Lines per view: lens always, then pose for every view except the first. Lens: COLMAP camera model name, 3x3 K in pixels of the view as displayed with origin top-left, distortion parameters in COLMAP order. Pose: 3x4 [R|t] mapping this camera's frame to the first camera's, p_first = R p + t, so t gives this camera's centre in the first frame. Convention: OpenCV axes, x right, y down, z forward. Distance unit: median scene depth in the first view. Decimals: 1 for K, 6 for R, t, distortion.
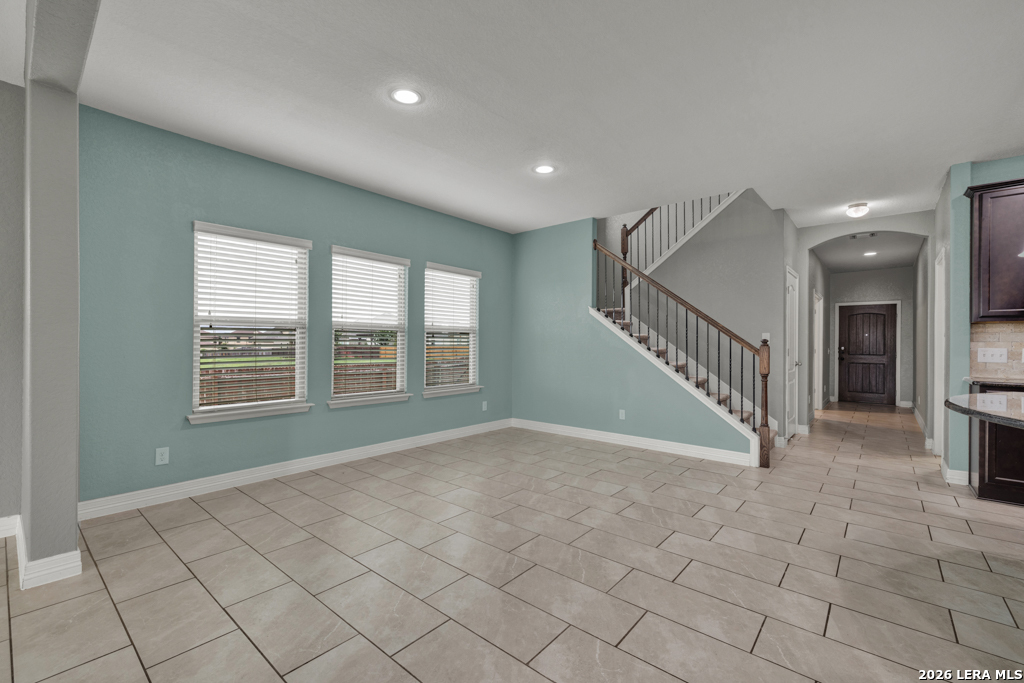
lens RADIAL K [[437.3, 0, 506.0], [0, 437.3, 342.2], [0, 0, 1]] dist [0.000460, 0.001038]
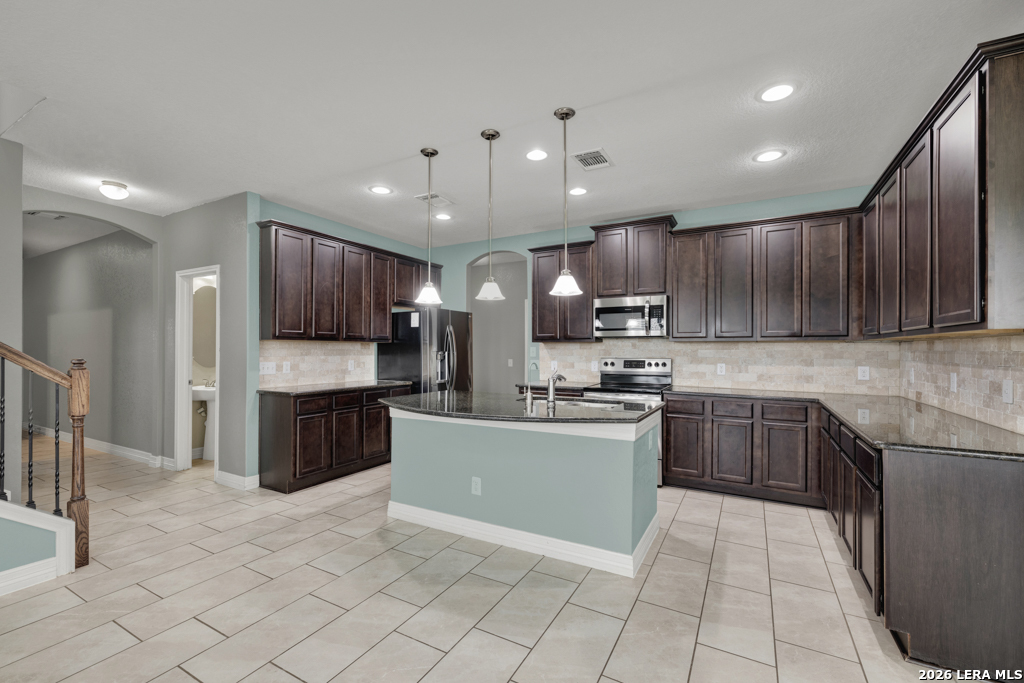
lens RADIAL K [[437.3, 0, 505.1], [0, 437.3, 346.7], [0, 0, 1]] dist [0.000460, 0.001038]
pose [[-0.194756, -0.003103, 0.980847, -0.104617], [-0.009031, 0.999958, 0.001371, -0.024182], [-0.980810, -0.008591, -0.194776, 0.426922]]
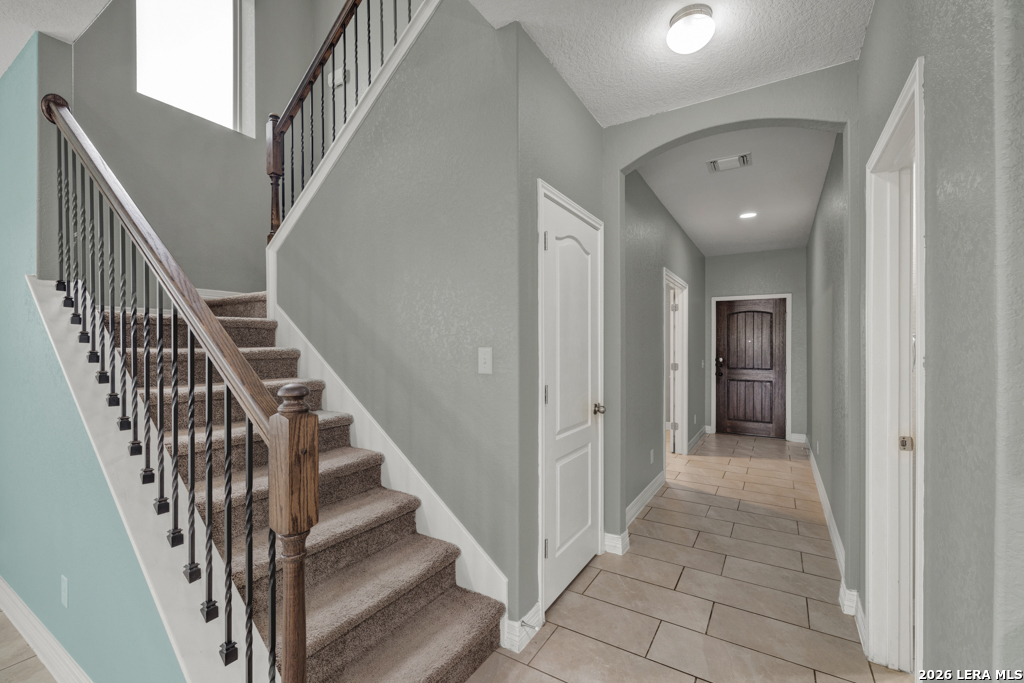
lens RADIAL K [[437.3, 0, 508.4], [0, 437.3, 346.8], [0, 0, 1]] dist [0.000460, 0.001038]
pose [[0.987348, -0.006920, 0.158414, 0.540550], [0.006176, 0.999967, 0.005187, -0.023277], [-0.158445, -0.004143, 0.987359, 0.598879]]
